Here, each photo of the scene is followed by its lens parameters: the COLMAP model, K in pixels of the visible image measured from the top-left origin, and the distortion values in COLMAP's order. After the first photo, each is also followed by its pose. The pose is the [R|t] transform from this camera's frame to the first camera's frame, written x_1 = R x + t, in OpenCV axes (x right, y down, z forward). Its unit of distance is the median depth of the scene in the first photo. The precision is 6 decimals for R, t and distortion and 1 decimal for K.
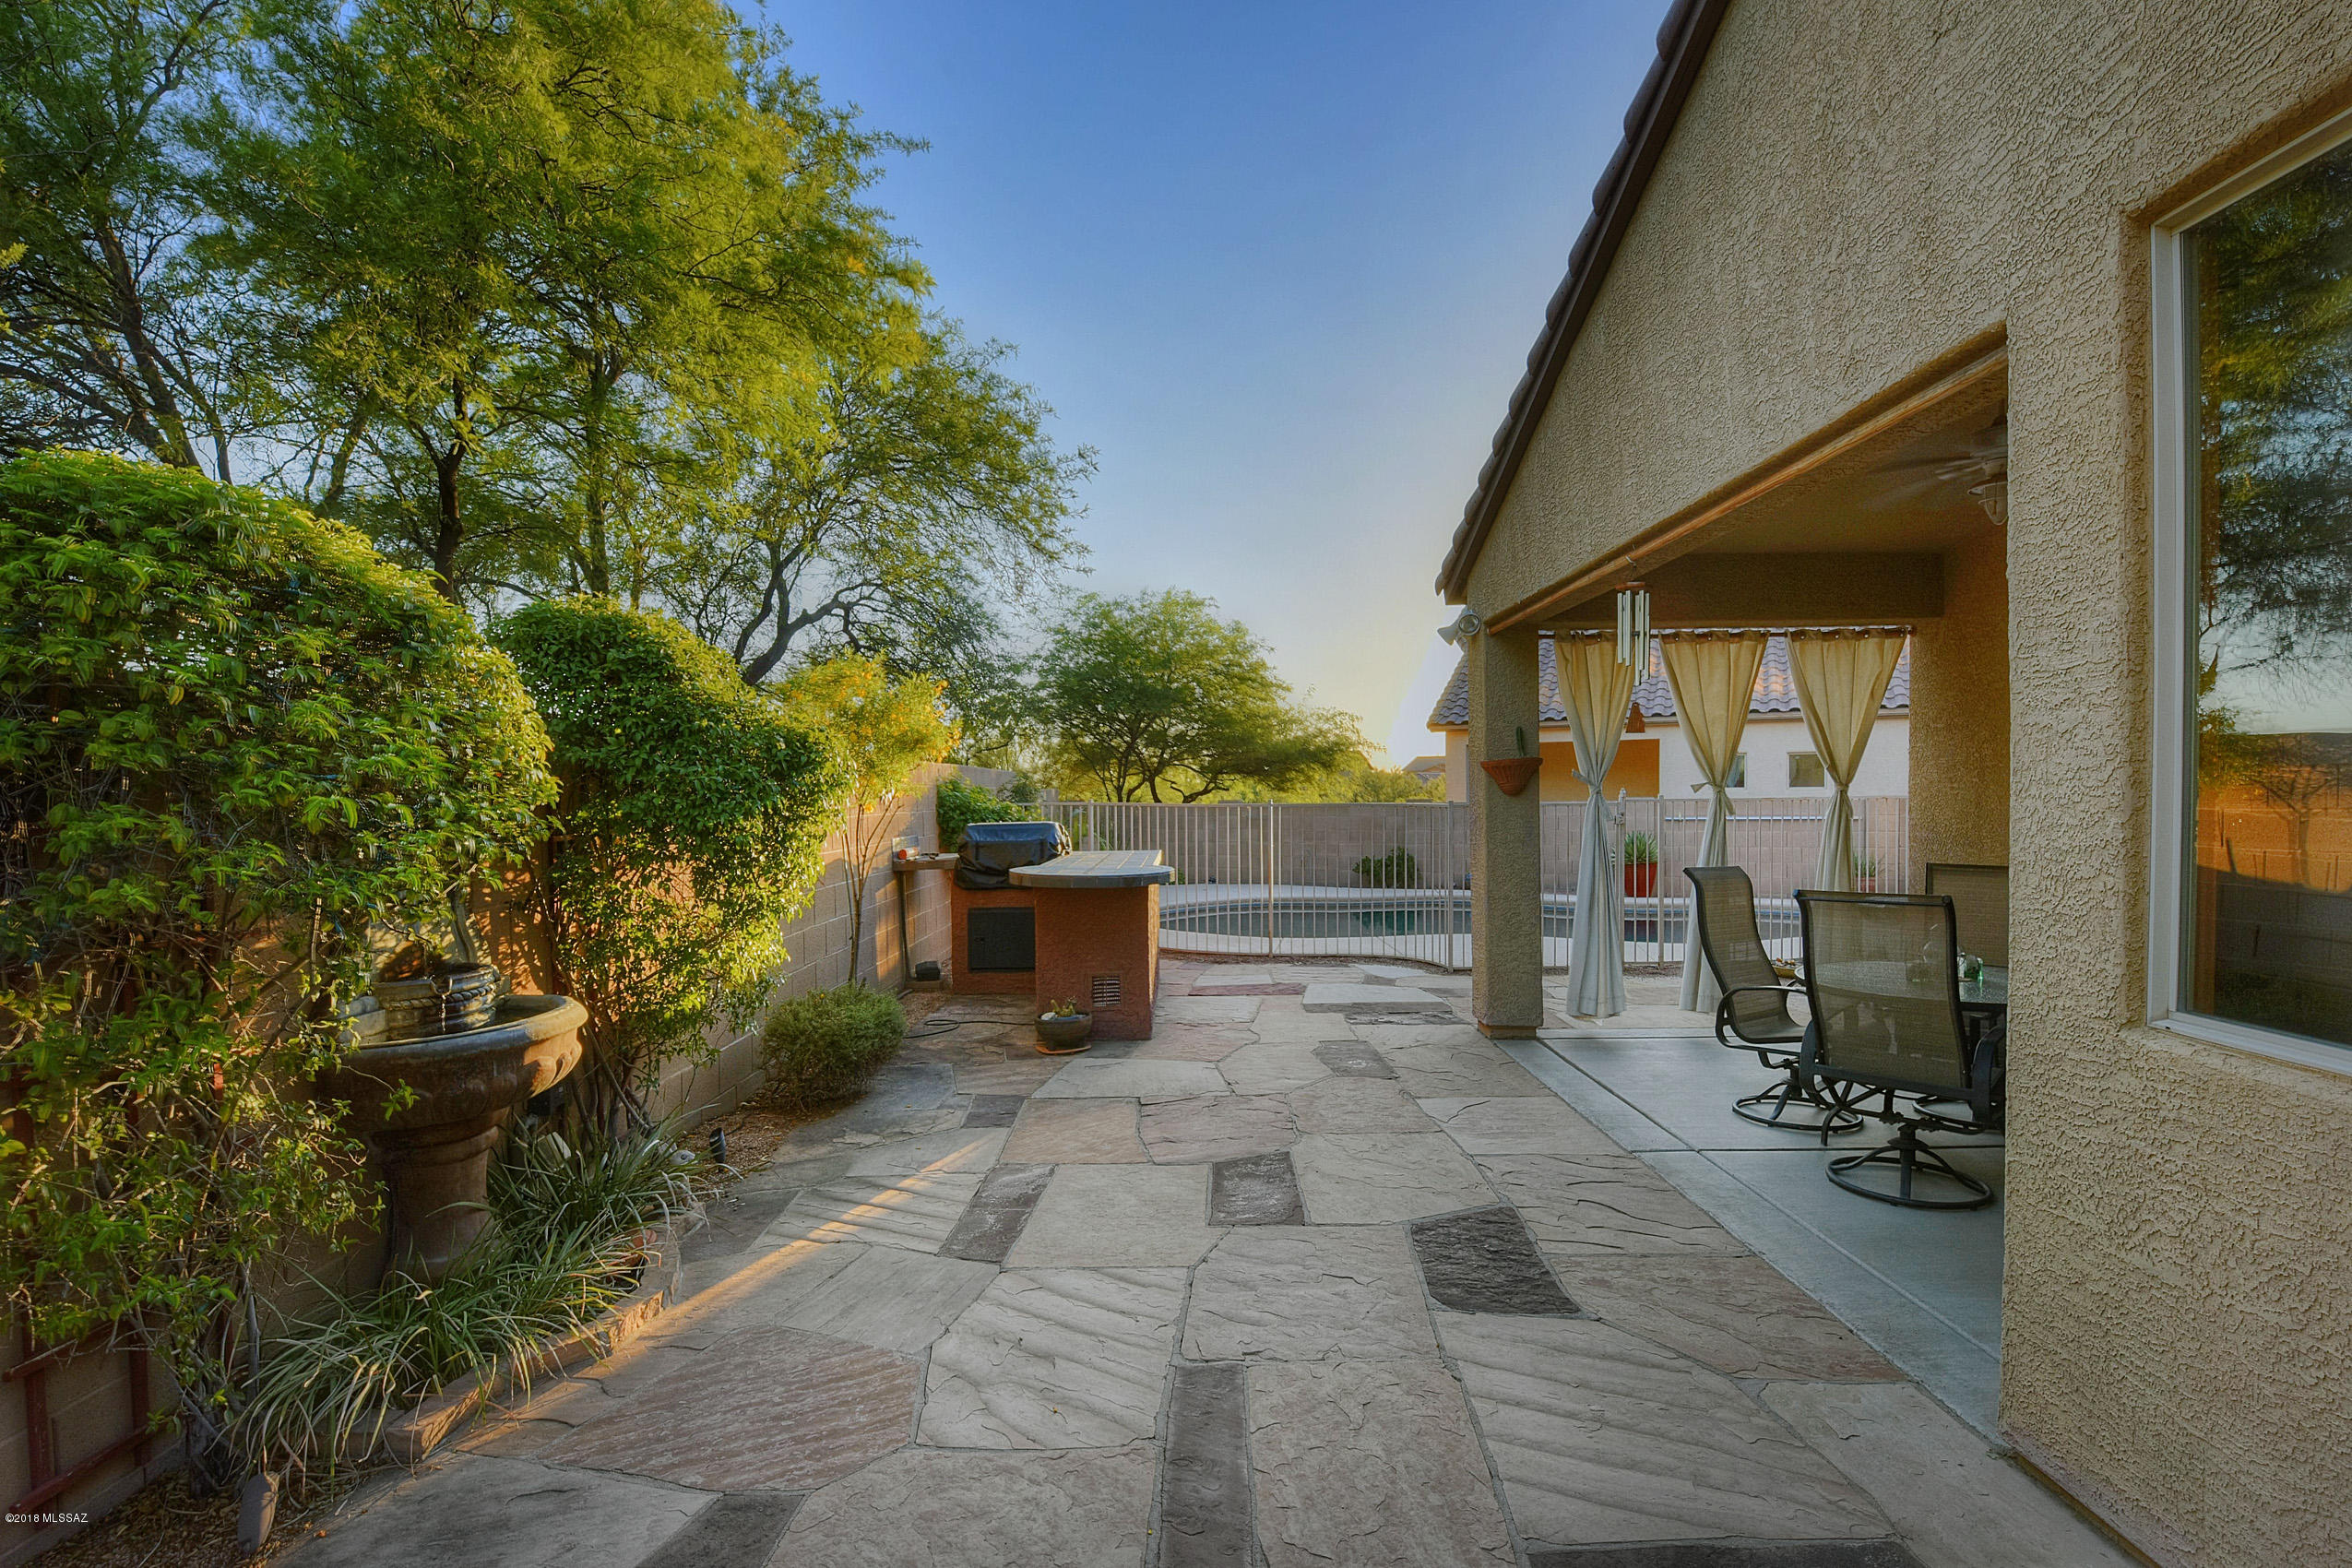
lens RADIAL K [[1046.0, 0, 1237.2], [0, 1046.0, 795.1], [0, 0, 1]] dist [0.000761, -0.010854]
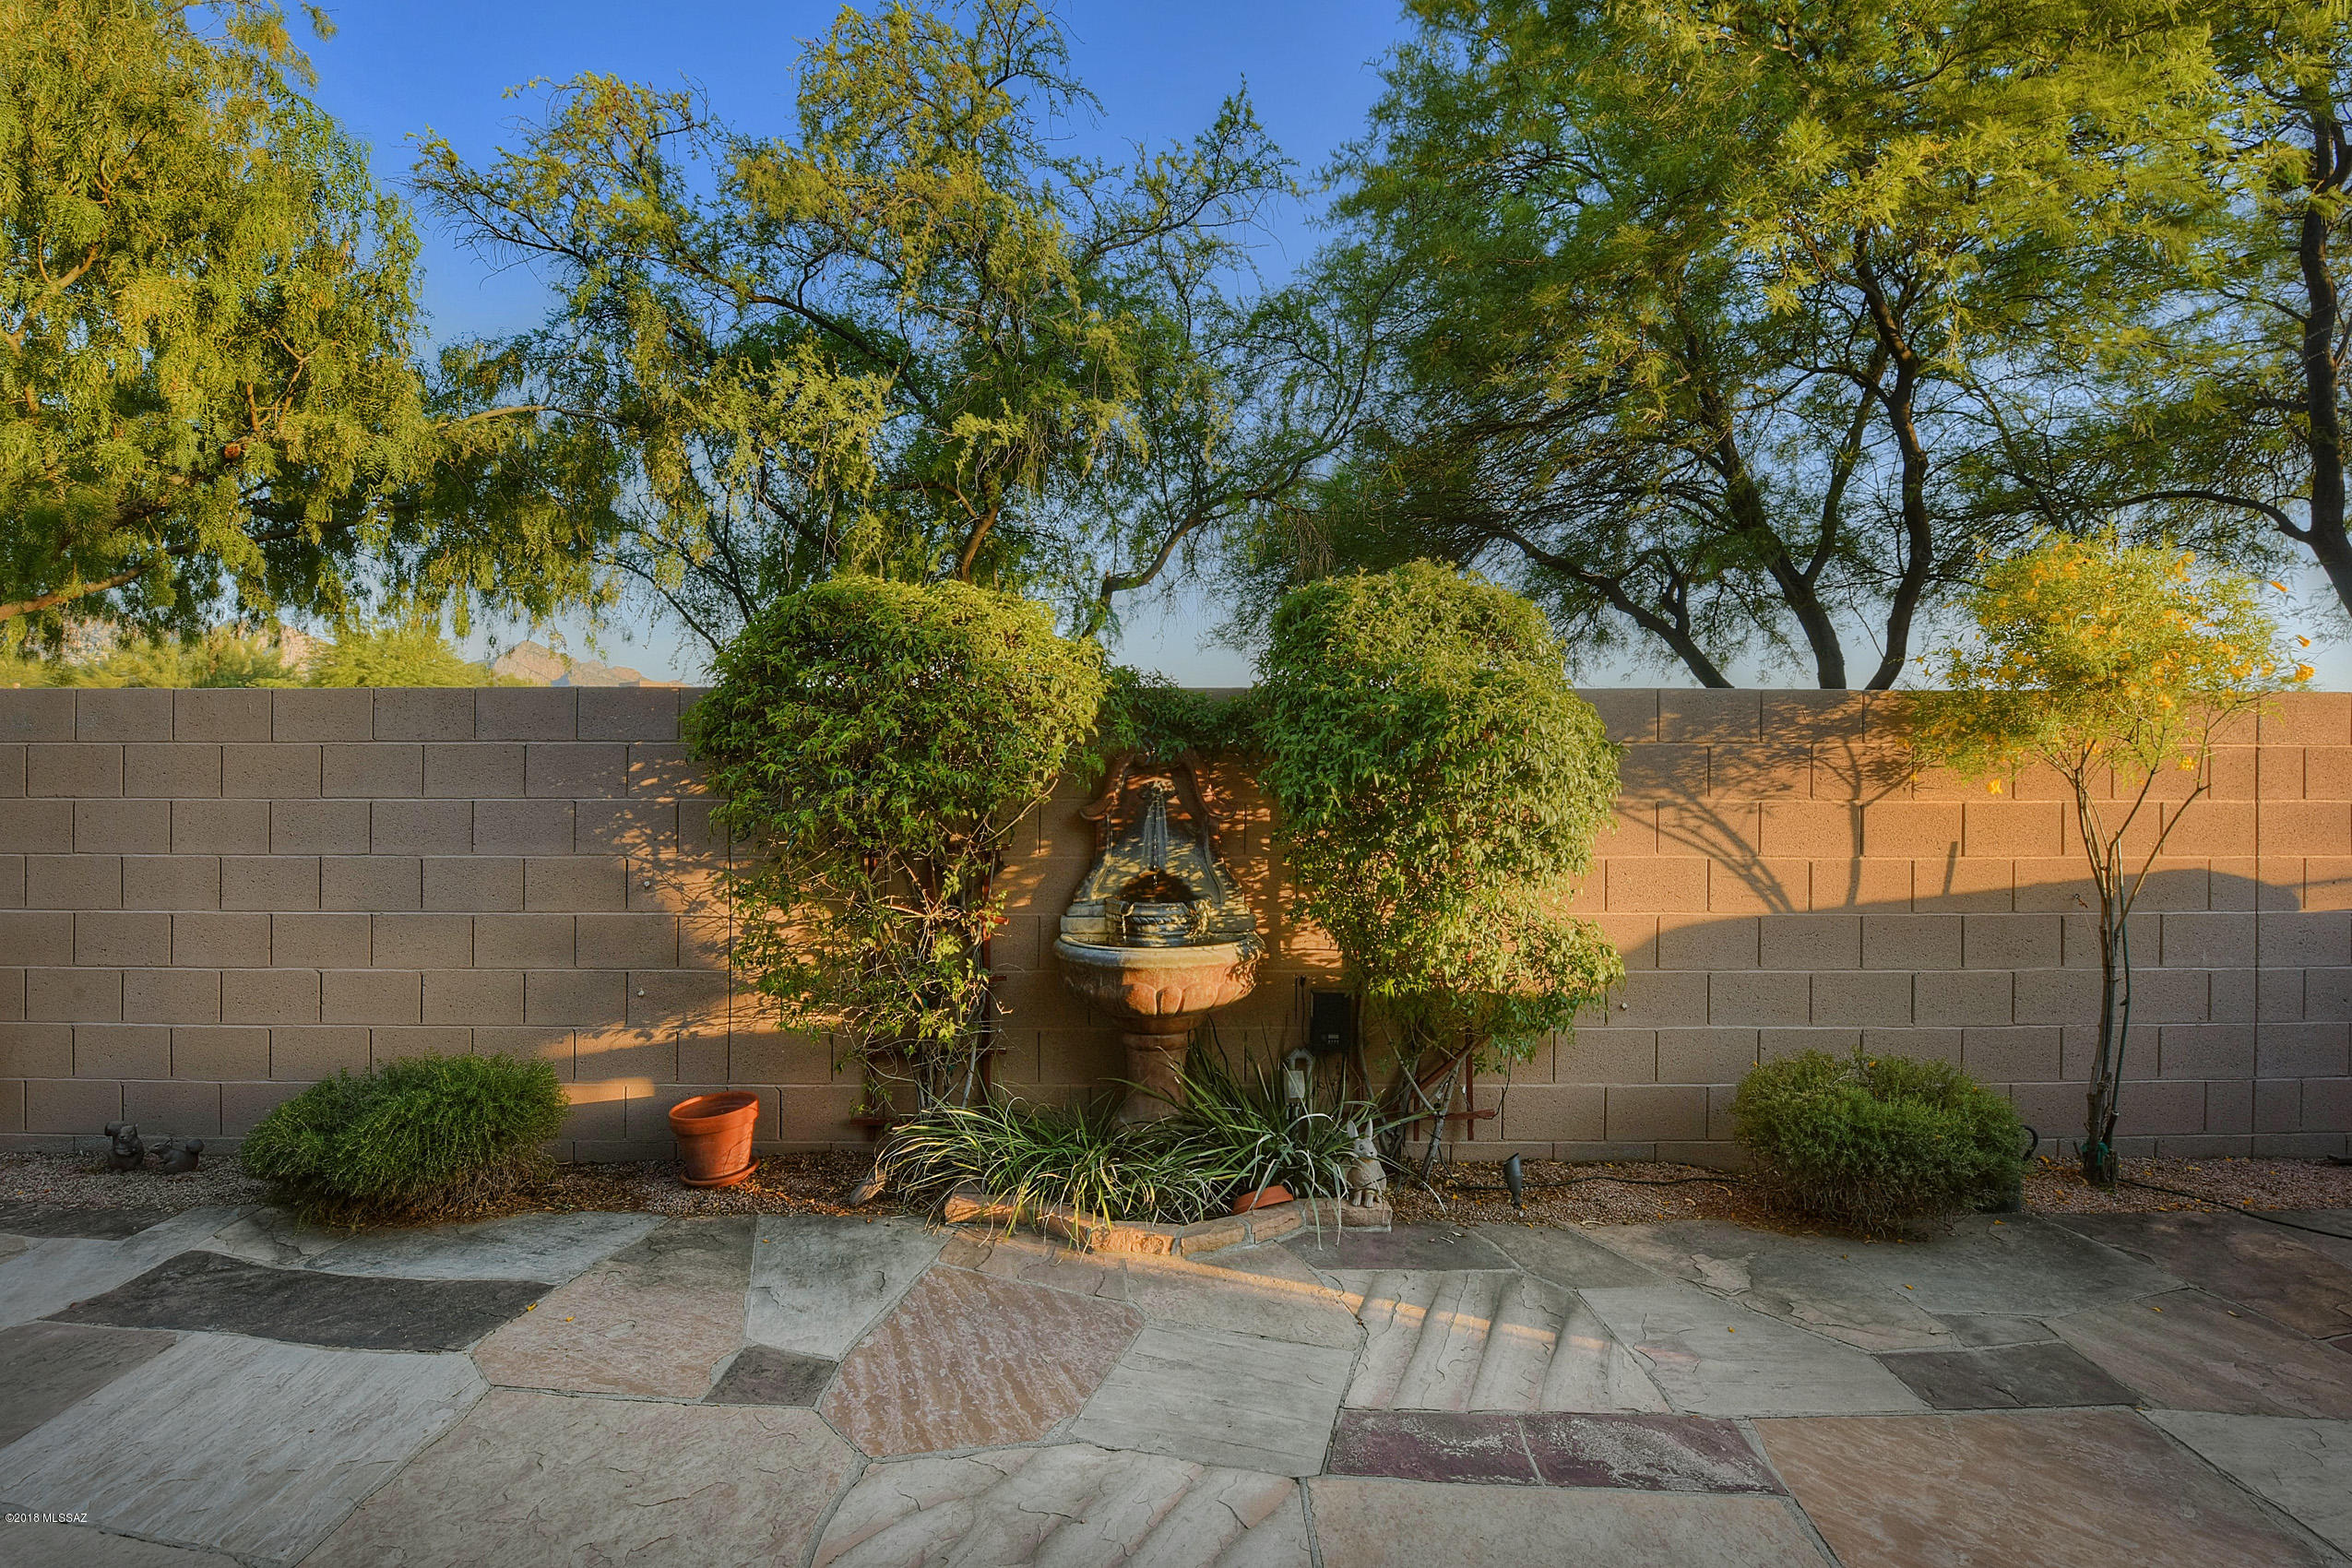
lens RADIAL K [[1025.1, 0, 1160.7], [0, 1025.1, 772.2], [0, 0, 1]] dist [-0.000678, -0.010205]
pose [[-0.011018, 0.032334, -0.999416, 0.347063], [-0.007586, 0.999446, 0.032418, -0.017064], [0.999911, 0.007939, -0.010767, 0.755228]]
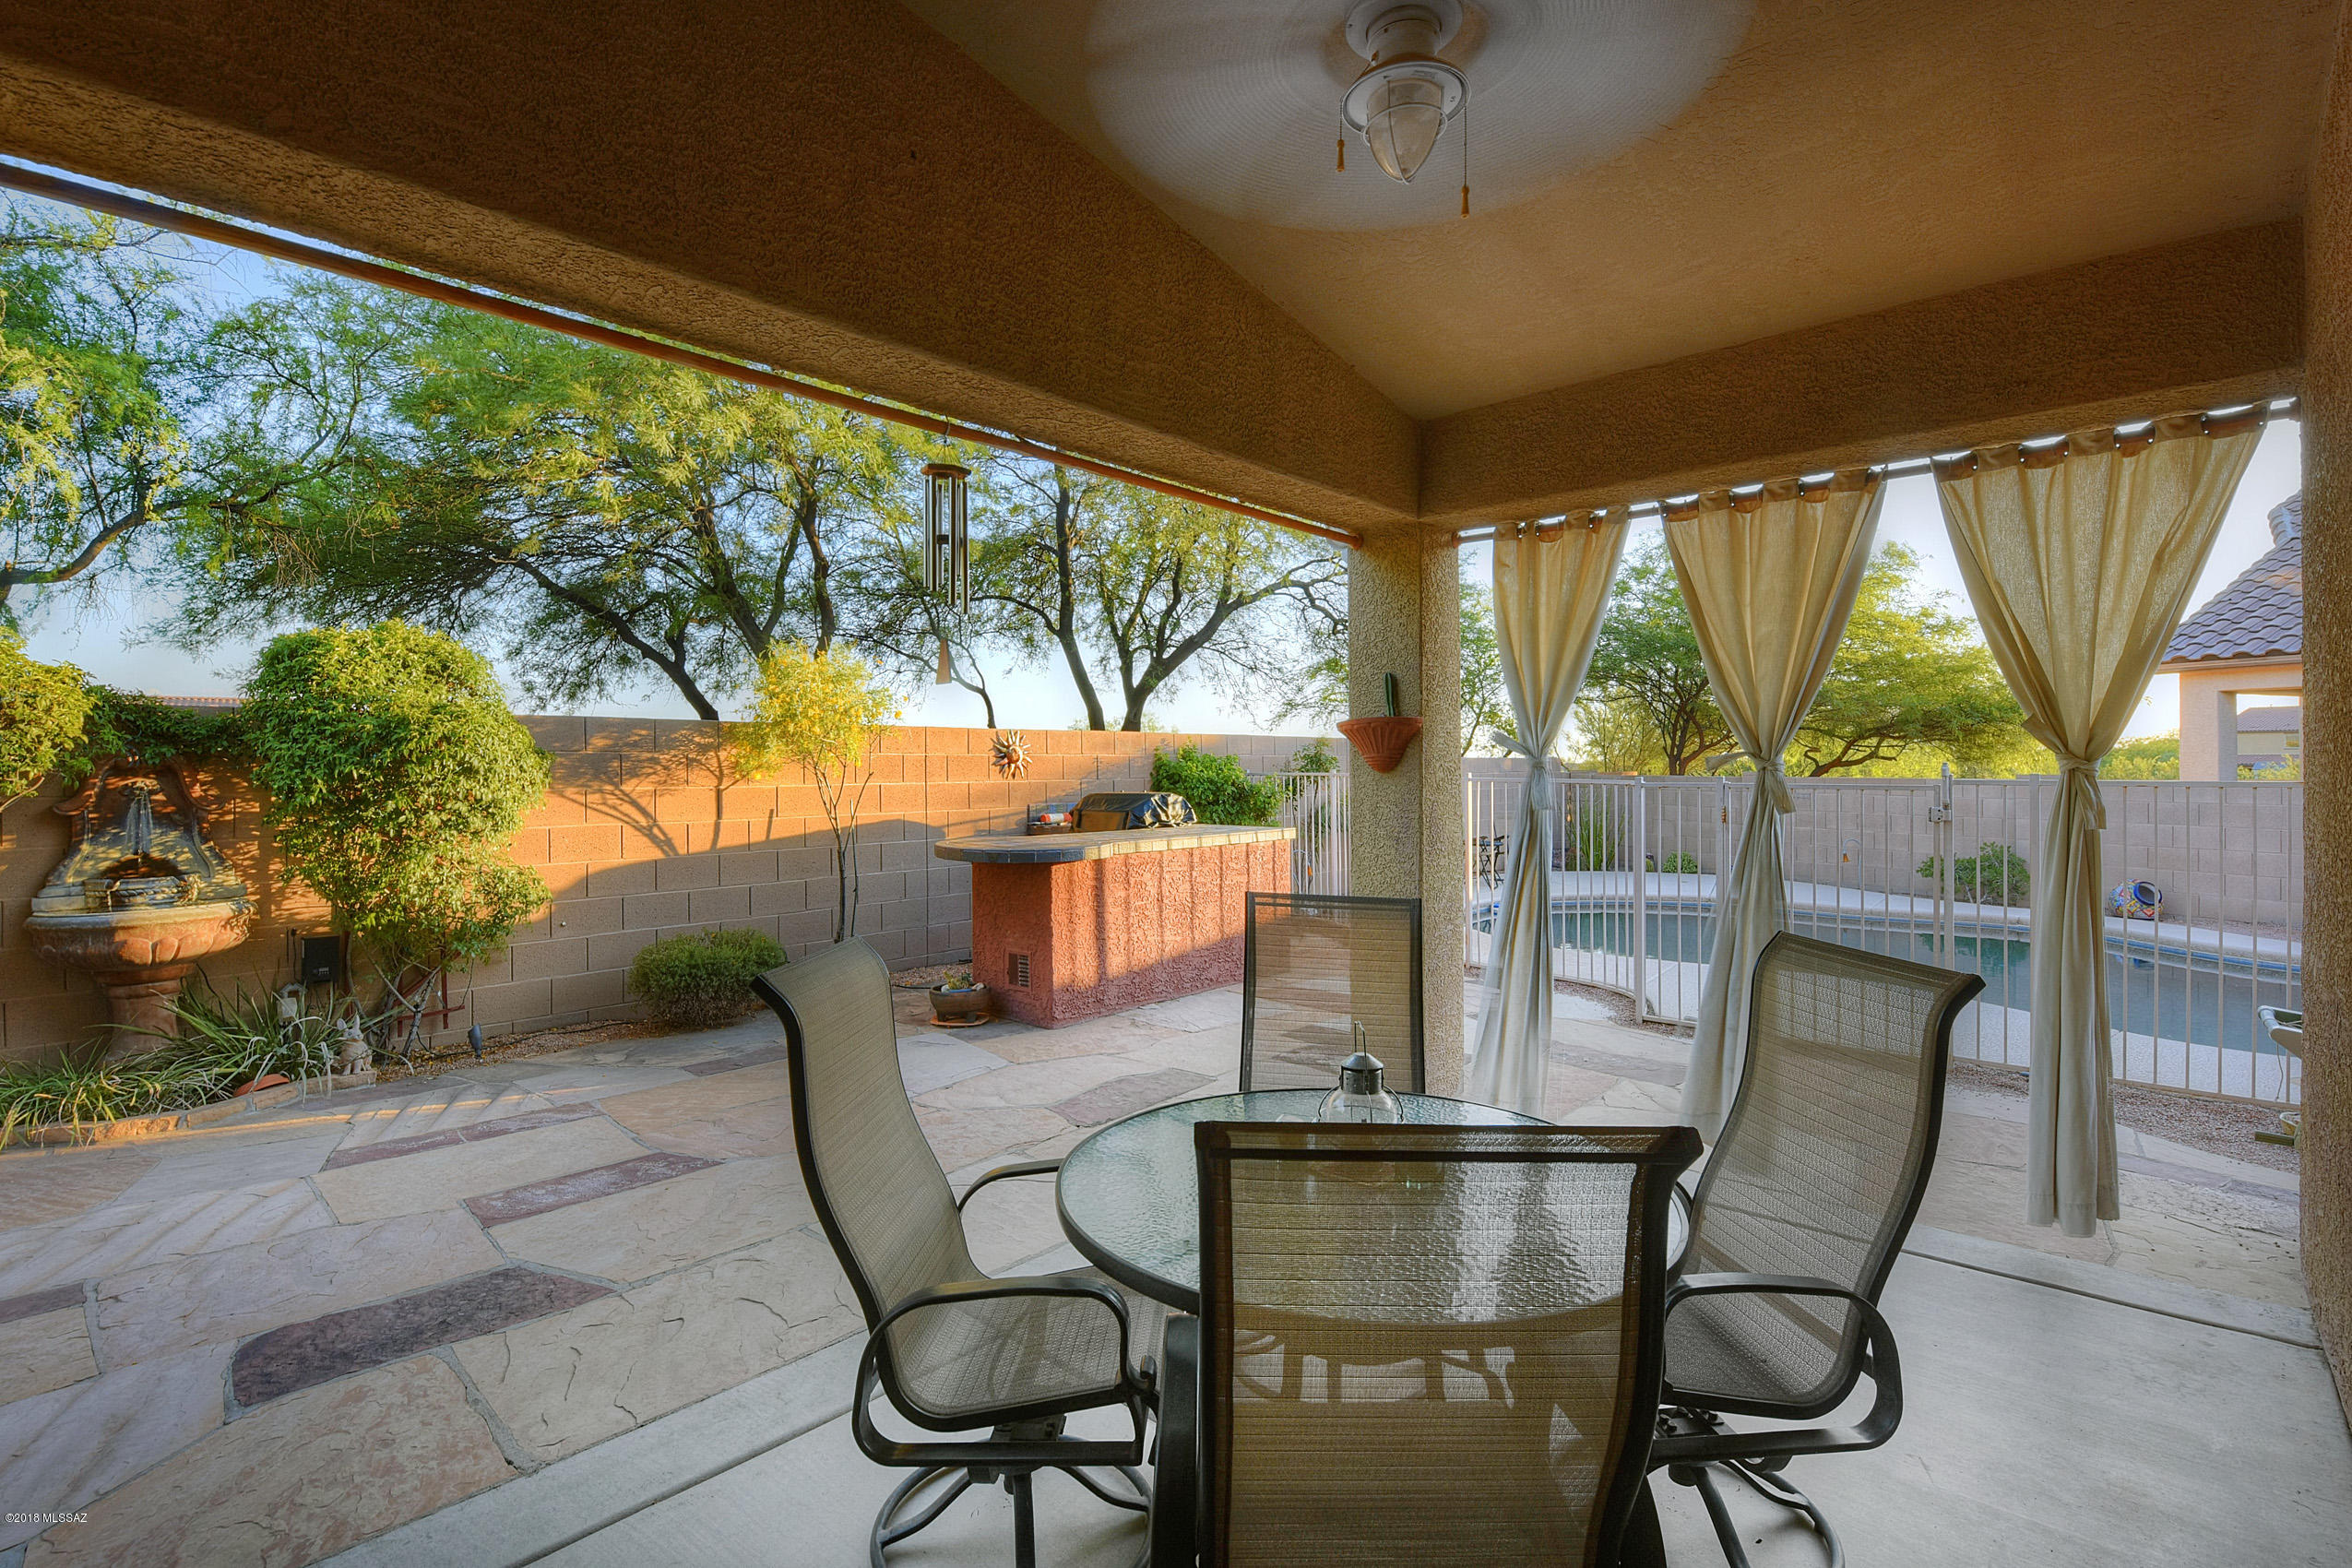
lens RADIAL K [[1025.1, 0, 1160.7], [0, 1025.1, 772.2], [0, 0, 1]] dist [-0.000678, -0.010205]
pose [[0.746787, 0.013152, -0.664933, 1.010030], [-0.008312, 0.999911, 0.010442, -0.009565], [0.665012, -0.002271, 0.746830, 0.654653]]
